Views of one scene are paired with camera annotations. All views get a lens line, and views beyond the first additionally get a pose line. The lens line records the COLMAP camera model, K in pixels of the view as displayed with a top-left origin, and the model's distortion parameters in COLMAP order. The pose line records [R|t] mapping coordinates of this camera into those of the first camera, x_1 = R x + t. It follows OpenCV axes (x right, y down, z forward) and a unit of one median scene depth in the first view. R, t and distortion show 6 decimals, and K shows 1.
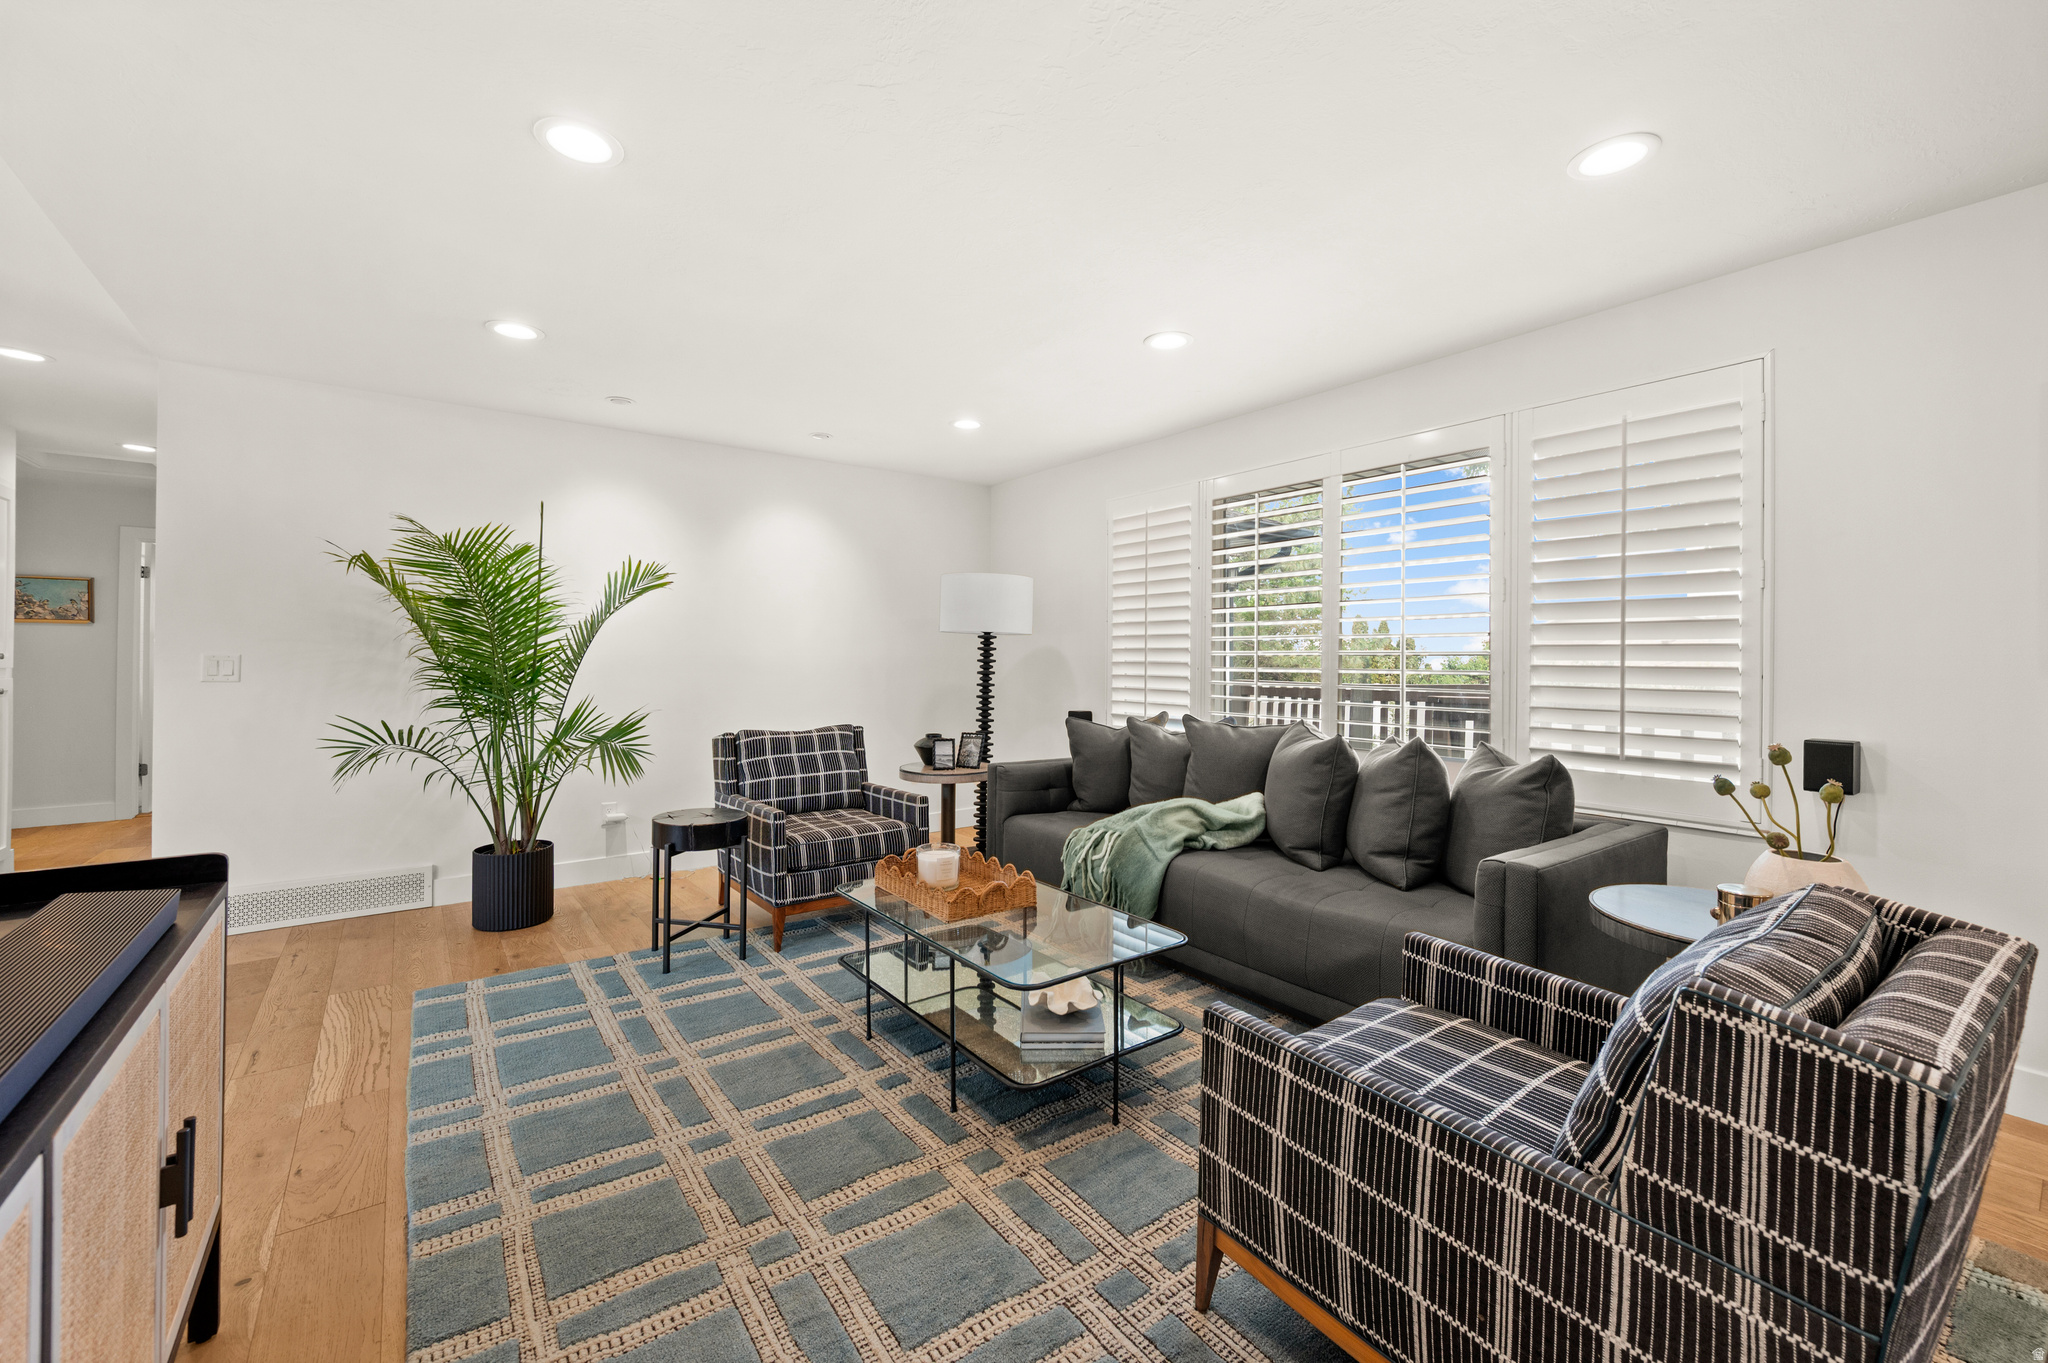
lens RADIAL K [[813.5, 0, 1009.5], [0, 813.5, 671.0], [0, 0, 1]] dist [-0.003536, 0.000624]
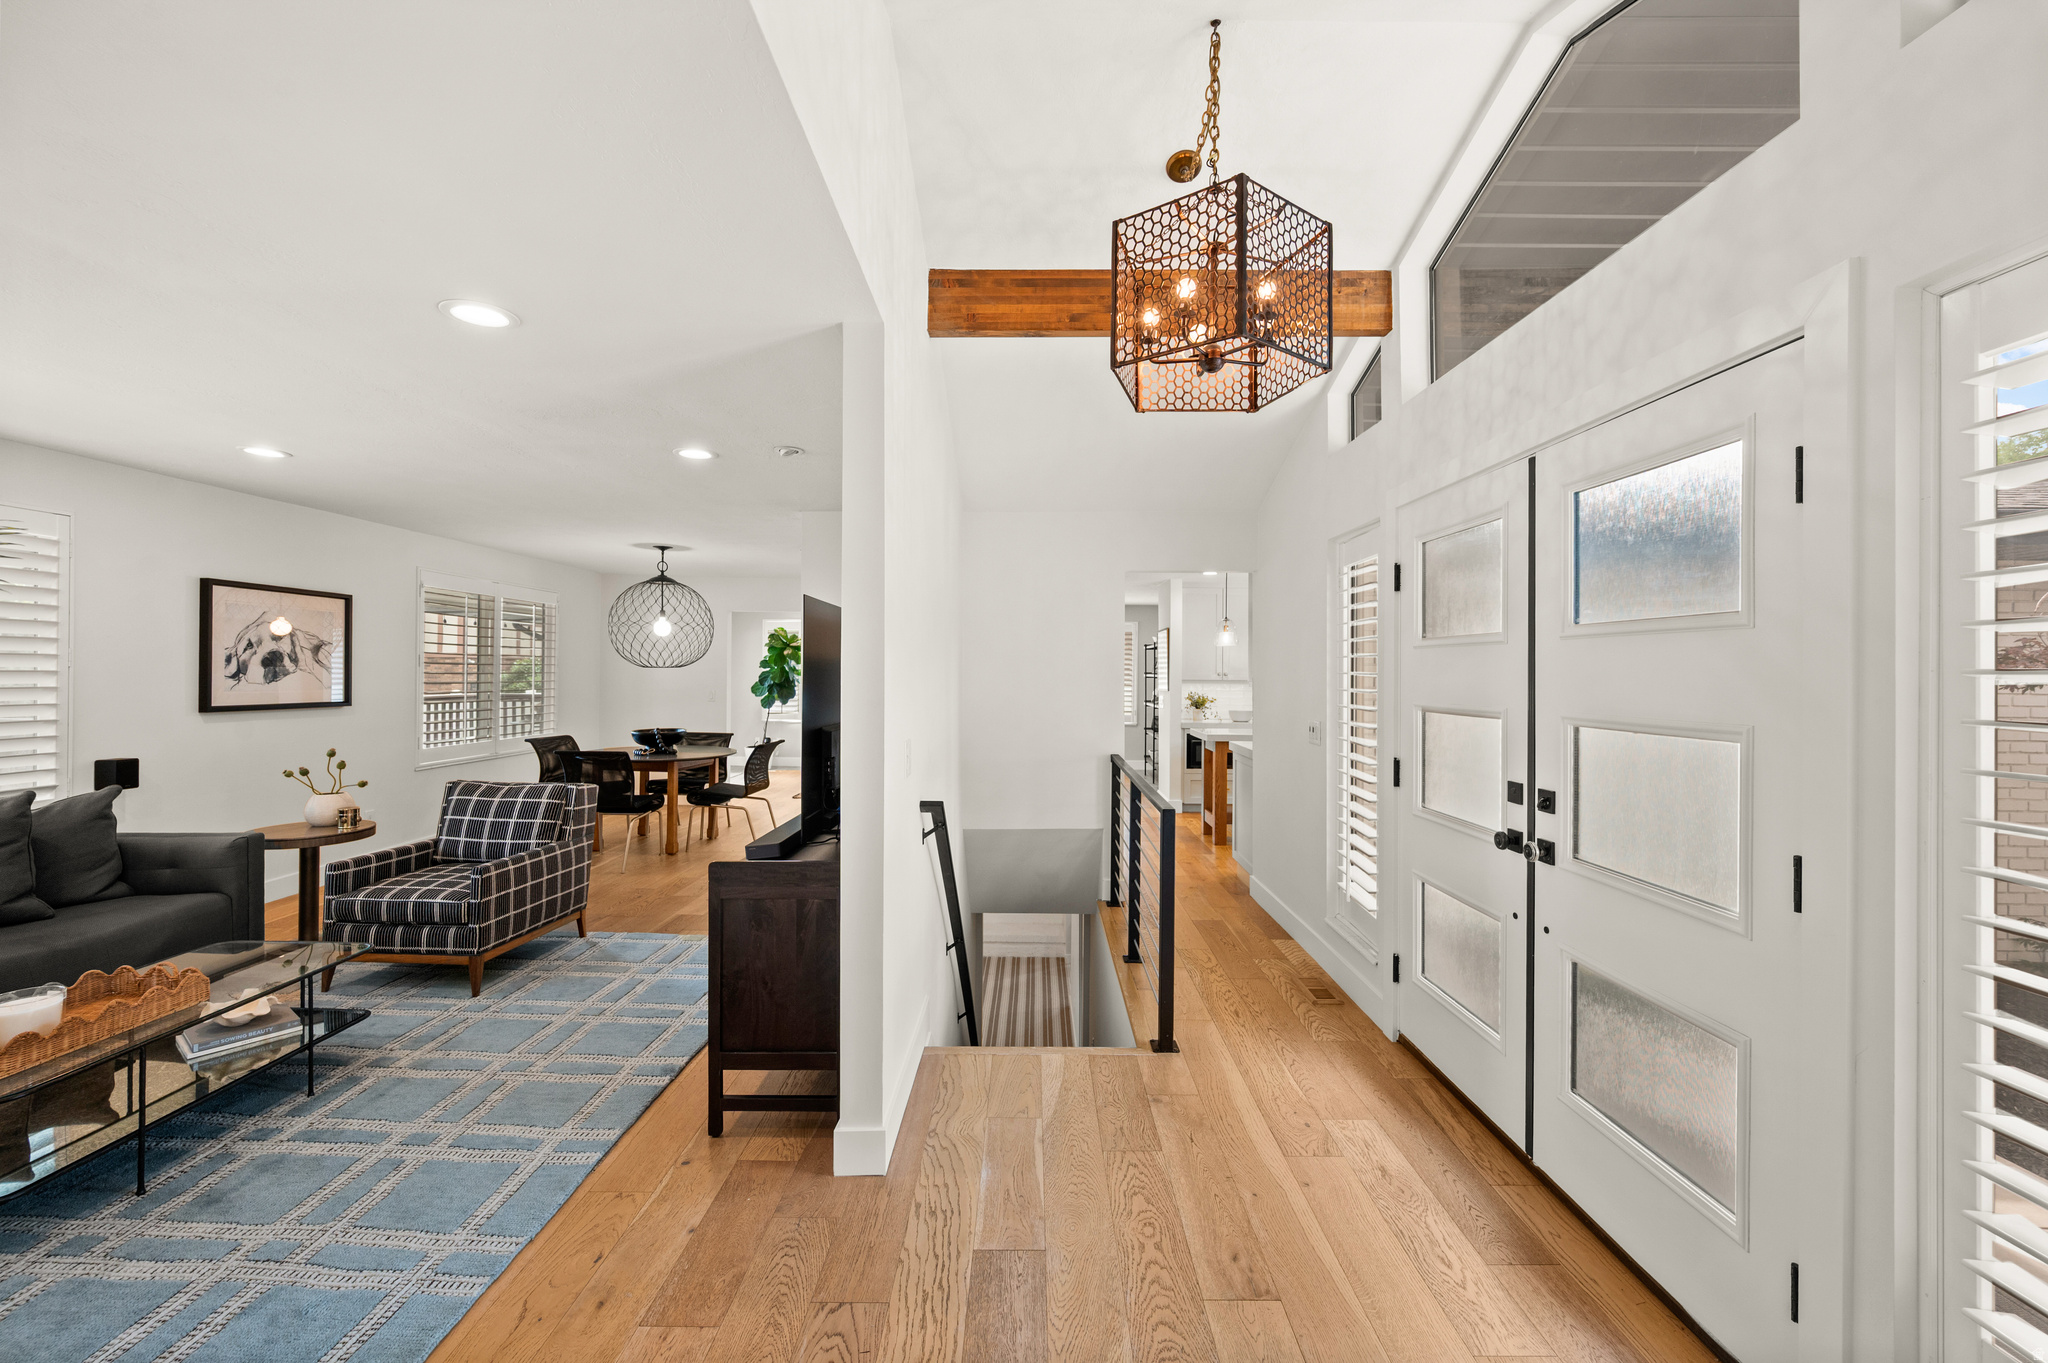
lens RADIAL K [[813.5, 0, 1029.5], [0, 813.5, 664.6], [0, 0, 1]] dist [-0.003536, 0.000624]
pose [[-0.798893, -0.004577, 0.601456, -1.113939], [-0.002444, 0.999987, 0.004363, -0.092692], [-0.601468, 0.002015, -0.798894, 0.858387]]
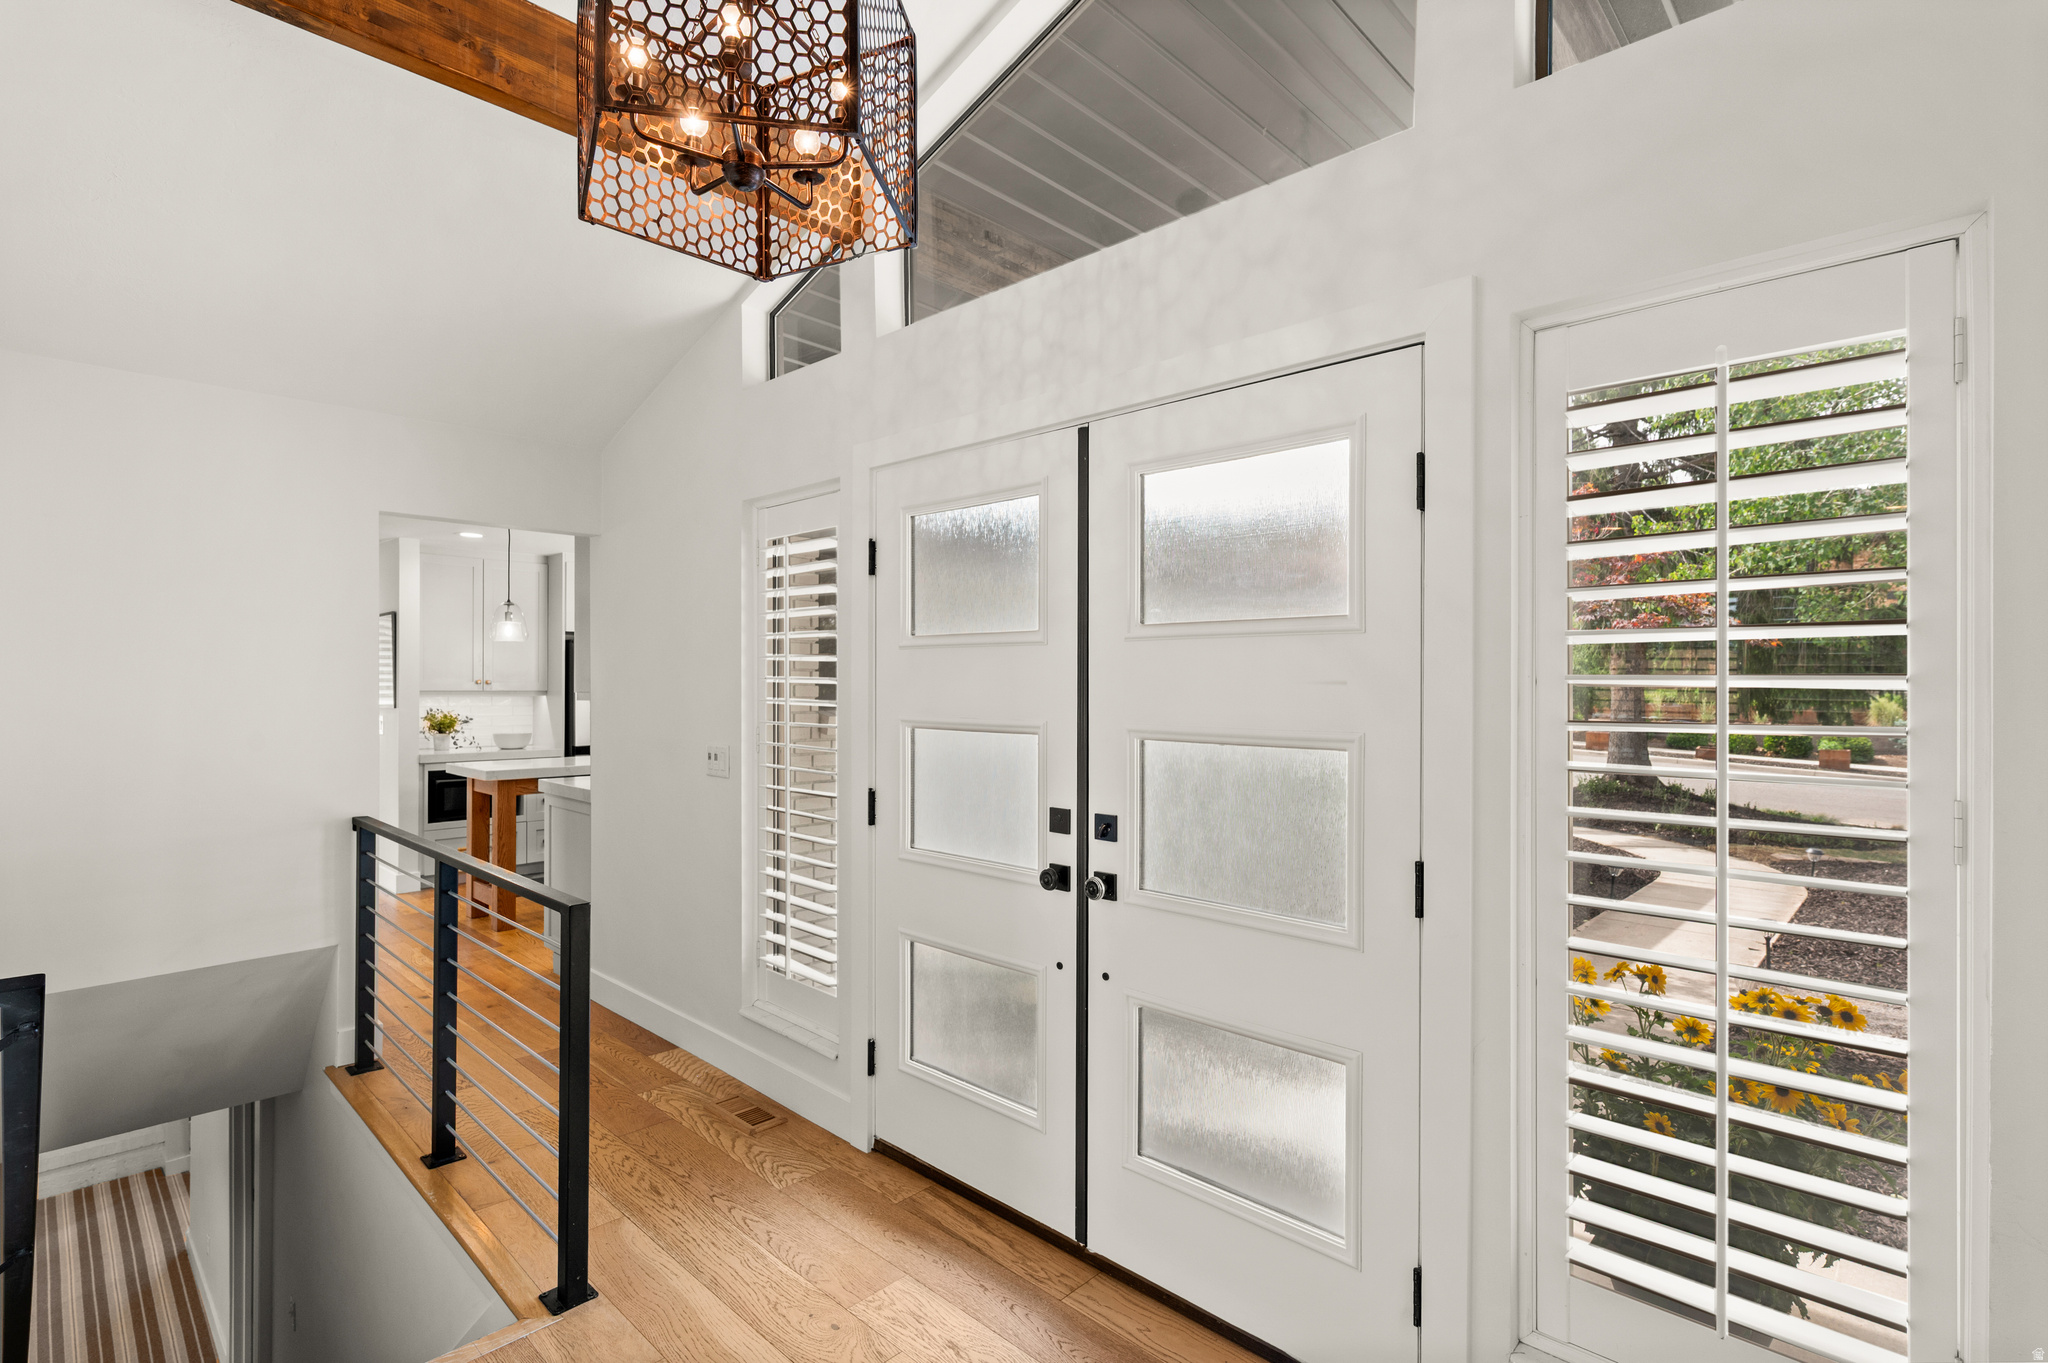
lens RADIAL K [[960.0, 0, 1028.0], [0, 960.0, 680.6], [0, 0, 1]] dist [0.000440, 0.000555]
pose [[-0.985411, -0.010590, -0.169863, -0.860940], [-0.012094, 0.999896, 0.007823, -0.087287], [0.169763, 0.009763, -0.985437, 0.720895]]
